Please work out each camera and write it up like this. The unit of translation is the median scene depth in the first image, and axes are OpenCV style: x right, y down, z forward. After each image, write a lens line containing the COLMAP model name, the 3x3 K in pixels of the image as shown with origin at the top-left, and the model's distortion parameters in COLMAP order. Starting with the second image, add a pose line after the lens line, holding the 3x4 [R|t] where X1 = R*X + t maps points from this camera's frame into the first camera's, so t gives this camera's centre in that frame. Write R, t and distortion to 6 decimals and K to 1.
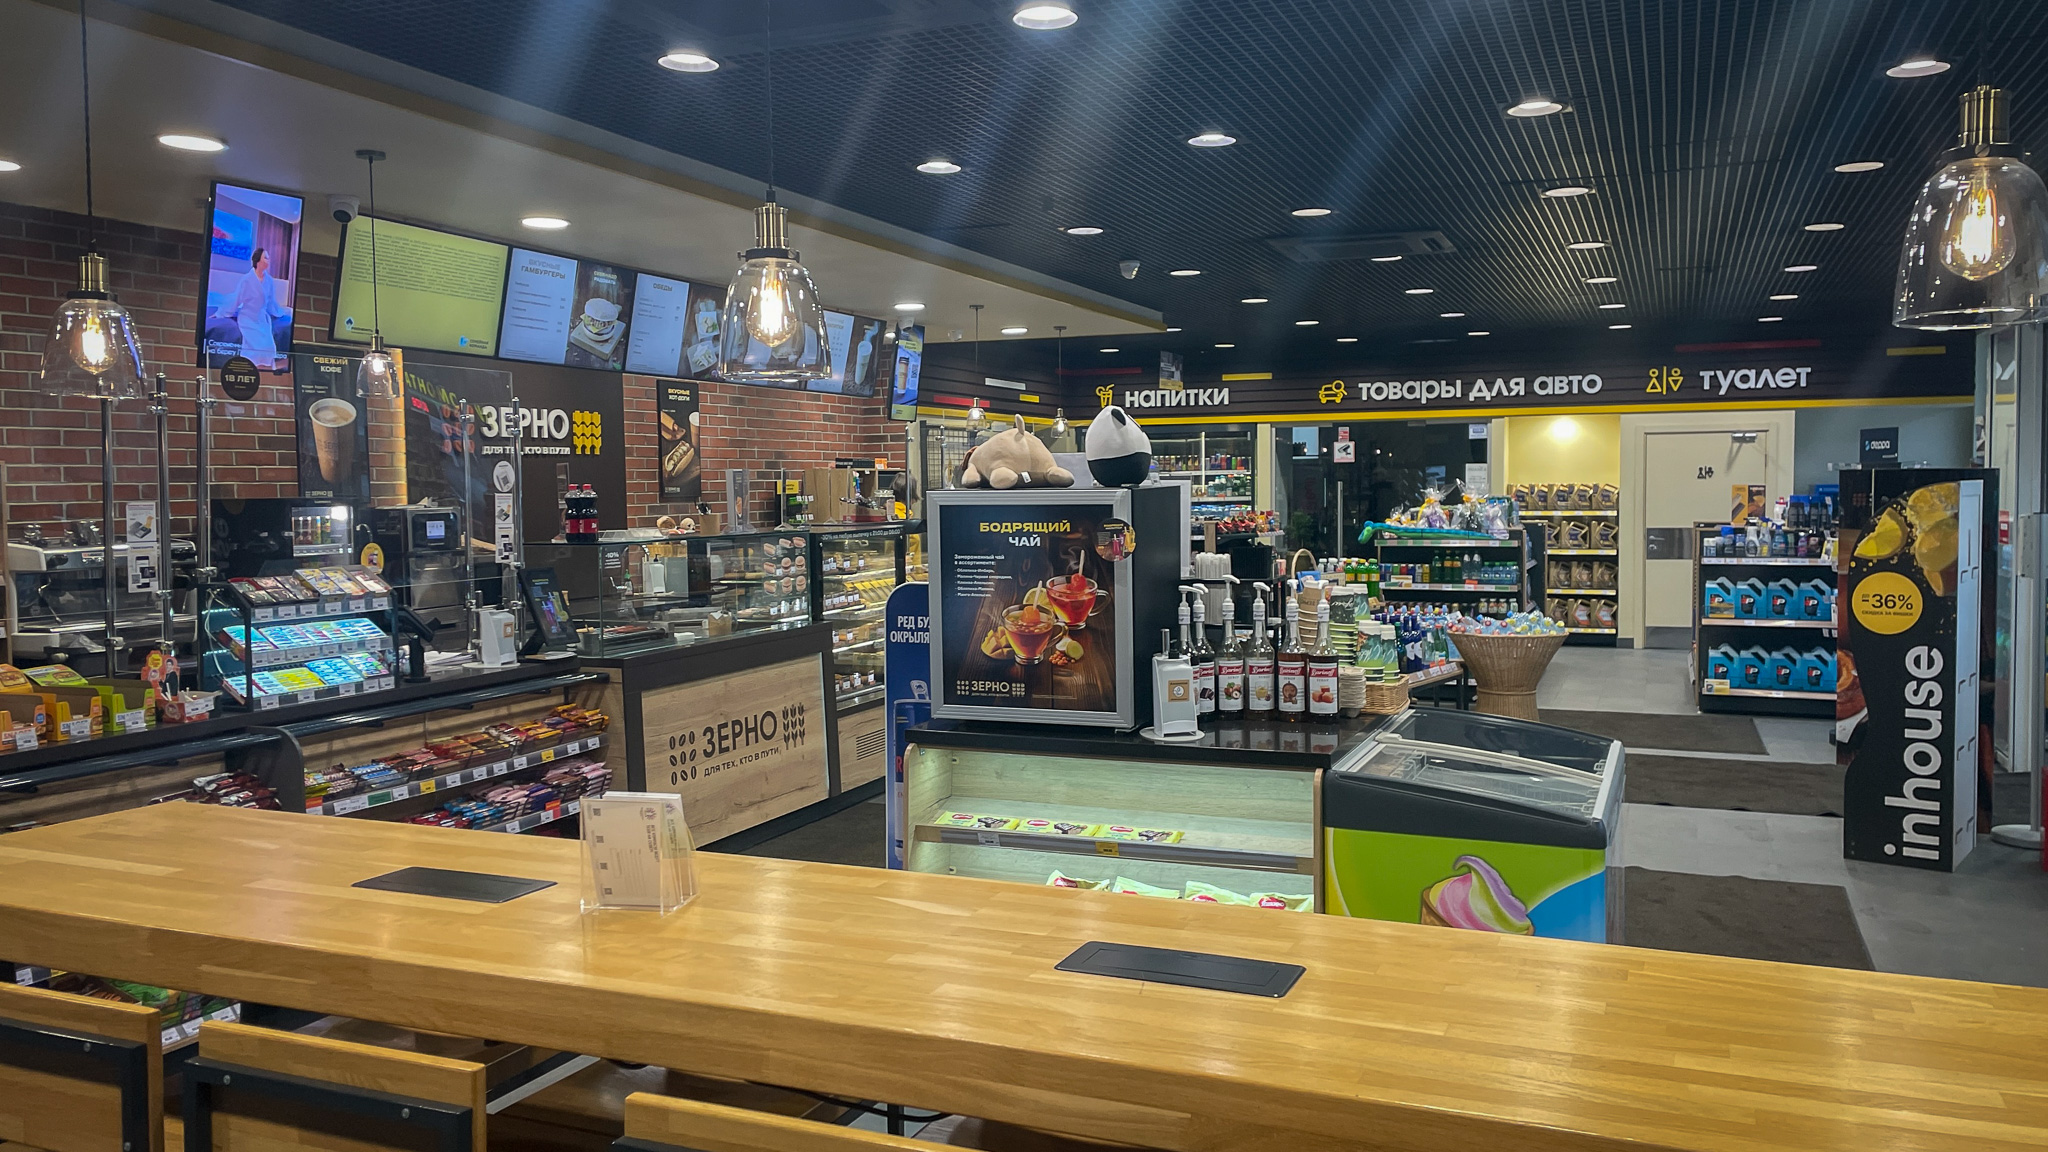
lens RADIAL K [[1557.7, 0, 1044.6], [0, 1557.7, 559.5], [0, 0, 1]] dist [0.111476, -0.148095]
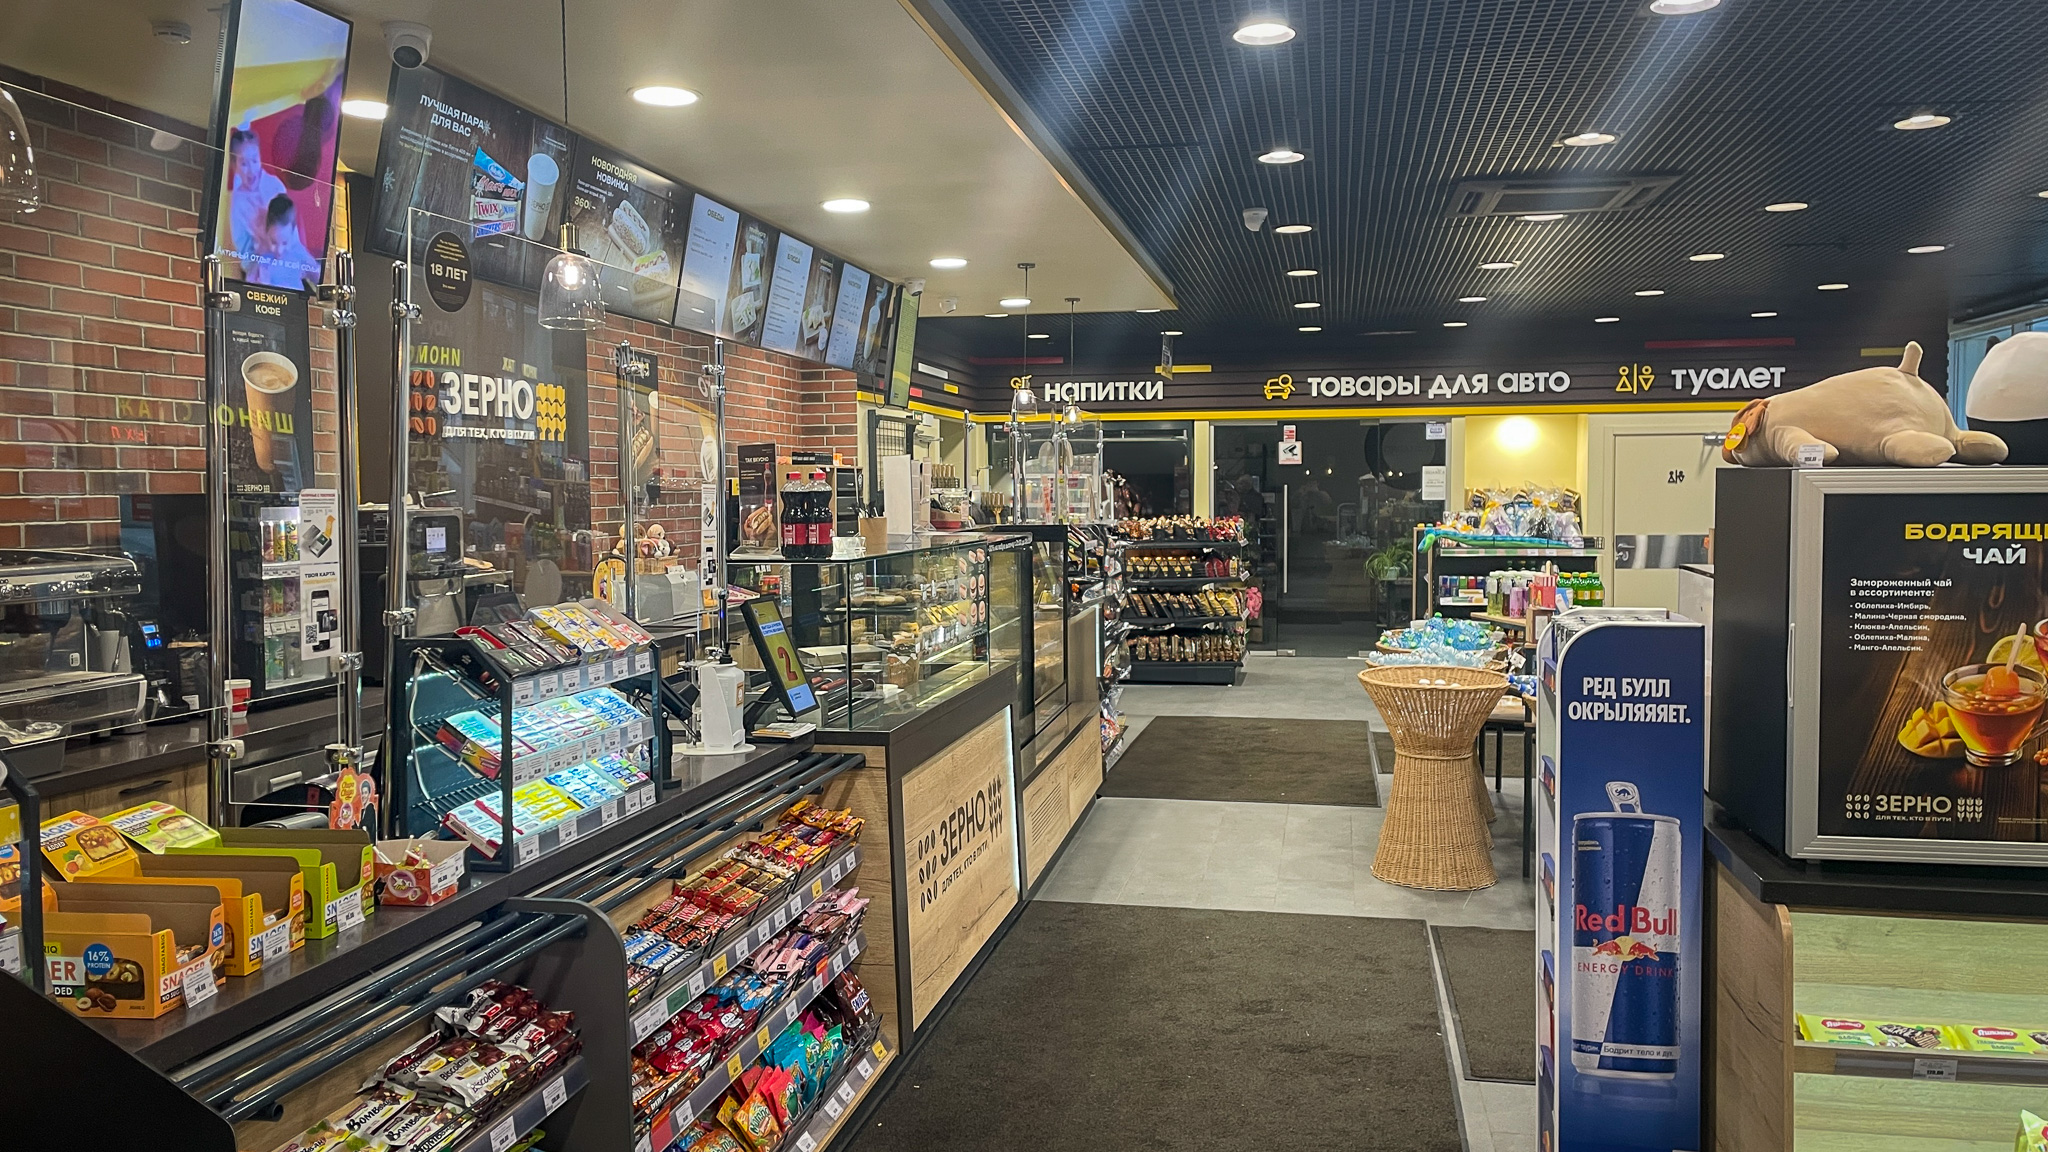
lens RADIAL K [[1553.1, 0, 1024.0], [0, 1553.1, 576.0], [0, 0, 1]] dist [0.109682, -0.186012]
pose [[0.983215, -0.006521, 0.182336, -0.163275], [0.005635, 0.999970, 0.005377, -0.003178], [-0.182366, -0.004259, 0.983222, 0.166692]]
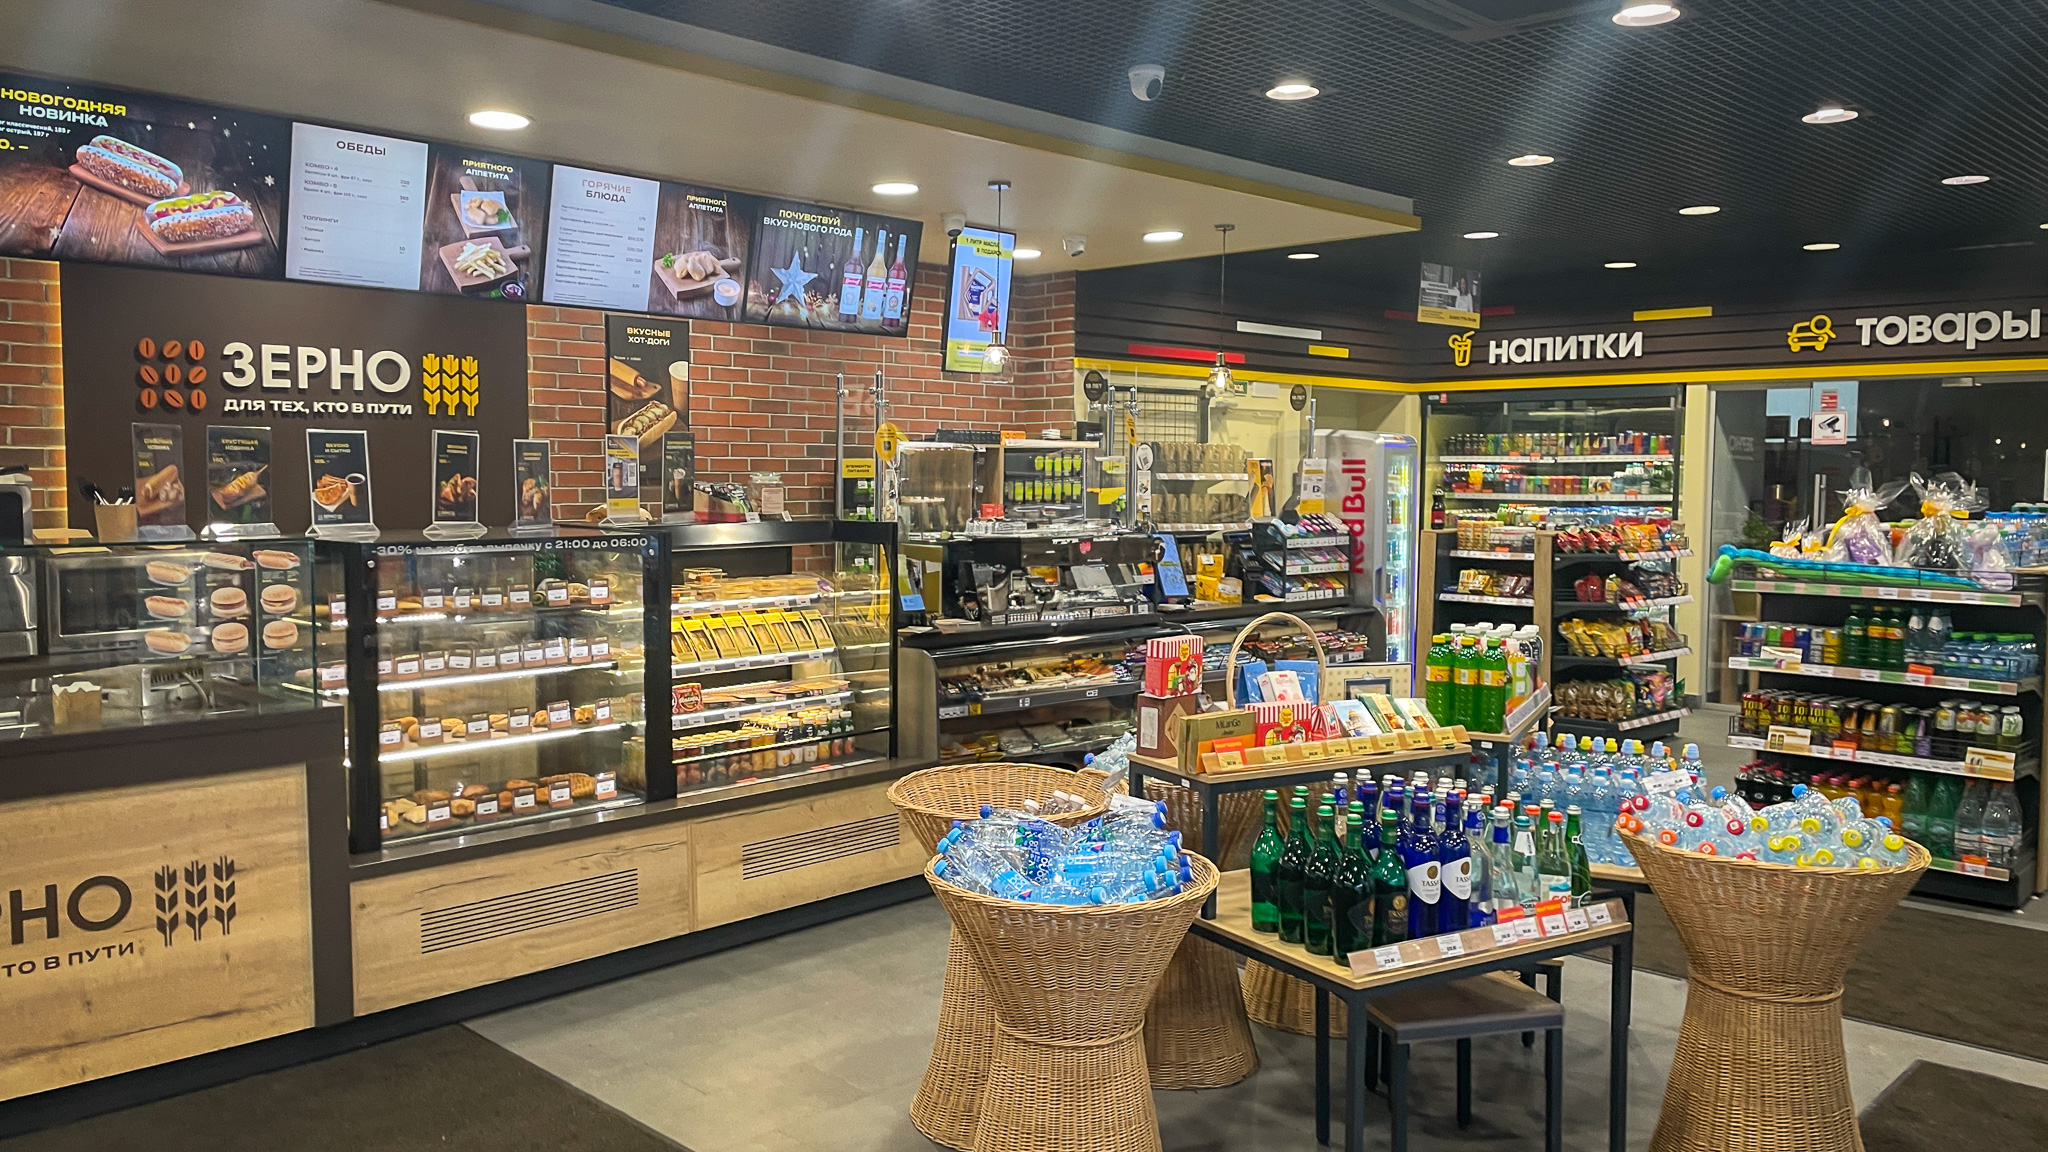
lens RADIAL K [[1538.6, 0, 1007.6], [0, 1538.6, 563.3], [0, 0, 1]] dist [0.101796, -0.129647]
pose [[0.916045, 0.040845, -0.398991, 0.180725], [-0.036117, 0.999160, 0.019363, -0.018028], [0.399447, -0.003327, 0.916750, 0.360952]]
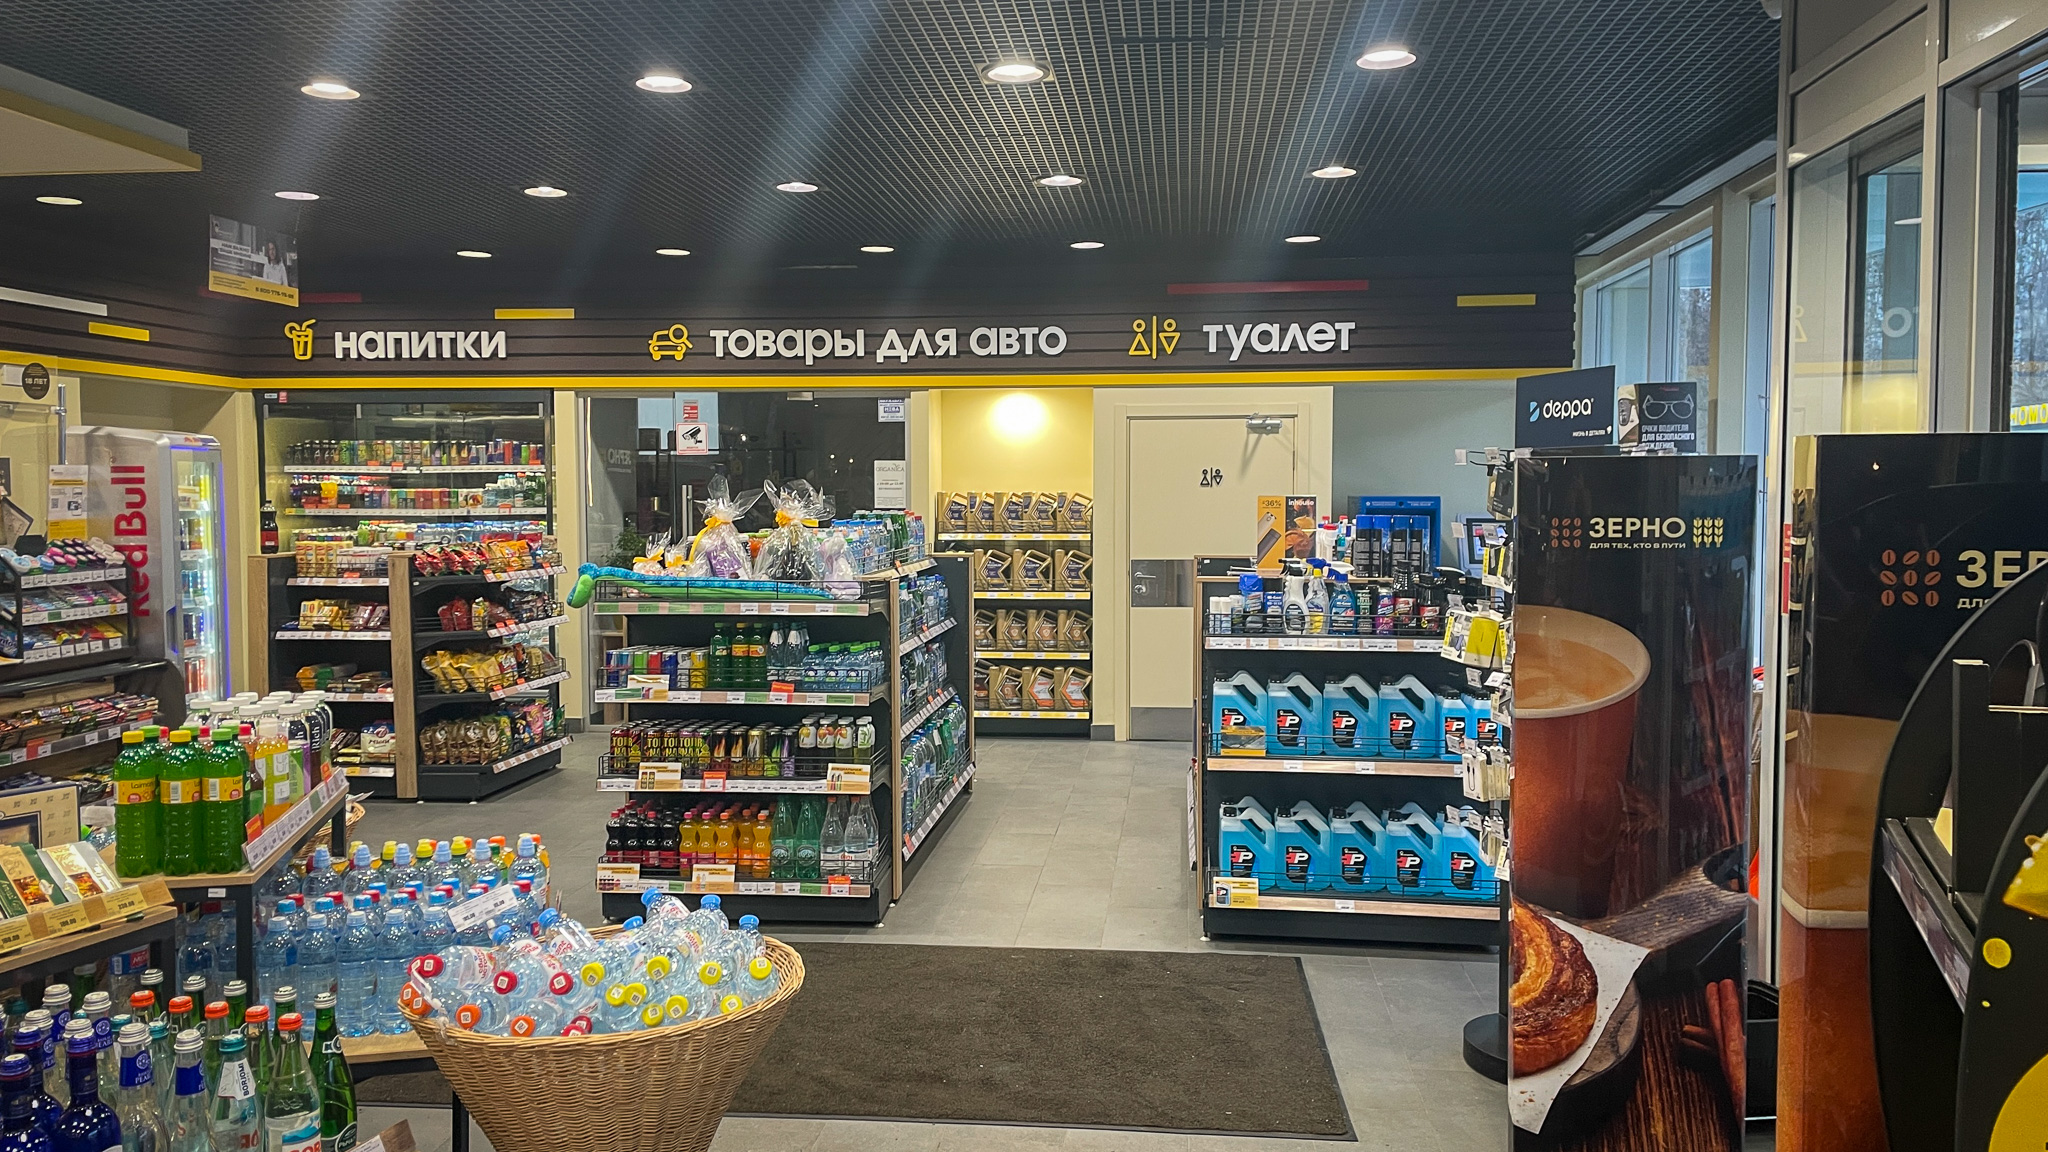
lens RADIAL K [[1538.6, 0, 1007.6], [0, 1538.6, 563.3], [0, 0, 1]] dist [0.101796, -0.129647]
pose [[0.965290, -0.004345, 0.261145, 0.192413], [0.004854, 0.999987, -0.001305, -0.021378], [-0.261136, 0.002527, 0.965299, 0.460768]]
